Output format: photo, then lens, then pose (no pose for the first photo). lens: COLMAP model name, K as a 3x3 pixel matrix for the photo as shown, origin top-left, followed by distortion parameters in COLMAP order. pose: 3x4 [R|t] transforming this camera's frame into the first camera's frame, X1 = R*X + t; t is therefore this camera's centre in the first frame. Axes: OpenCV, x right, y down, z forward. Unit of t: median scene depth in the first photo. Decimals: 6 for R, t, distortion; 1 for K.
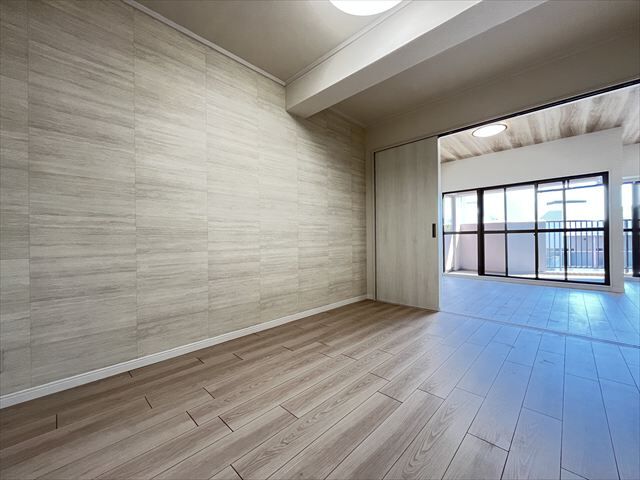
lens RADIAL K [[258.9, 0, 318.2], [0, 258.9, 240.0], [0, 0, 1]] dist [-0.000747, -0.000160]
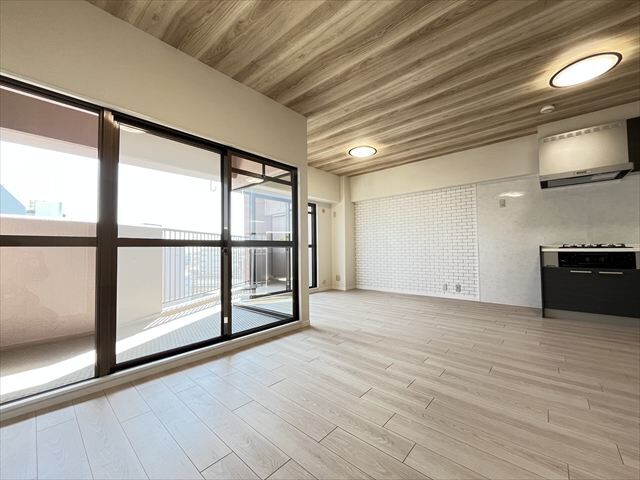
lens RADIAL K [[258.9, 0, 318.2], [0, 258.9, 240.0], [0, 0, 1]] dist [-0.000747, -0.000160]
pose [[-0.038740, 0.051627, 0.997915, 0.286342], [0.014342, 0.998590, -0.051105, -0.009109], [-0.999146, 0.012333, -0.039426, 0.755265]]
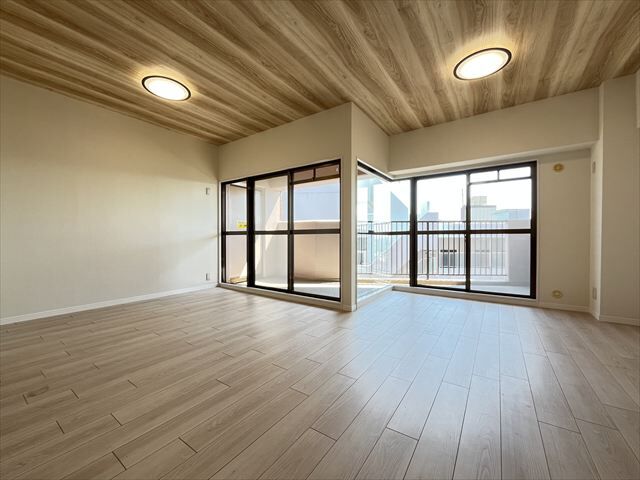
lens RADIAL K [[258.9, 0, 318.2], [0, 258.9, 240.0], [0, 0, 1]] dist [-0.000747, -0.000160]
pose [[0.987252, 0.013532, 0.158588, 0.720318], [-0.014057, 0.999899, 0.002193, -0.010390], [-0.158542, -0.004394, 0.987342, 0.172925]]
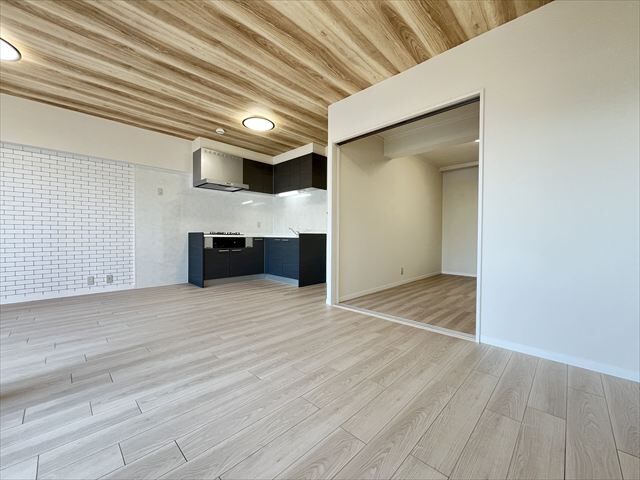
lens RADIAL K [[258.9, 0, 318.2], [0, 258.9, 240.0], [0, 0, 1]] dist [-0.000747, -0.000160]
pose [[-0.999911, 0.008094, 0.010607, 0.527379], [0.008273, 0.999823, 0.016902, -0.006431], [-0.010469, 0.016988, -0.999801, 0.996677]]
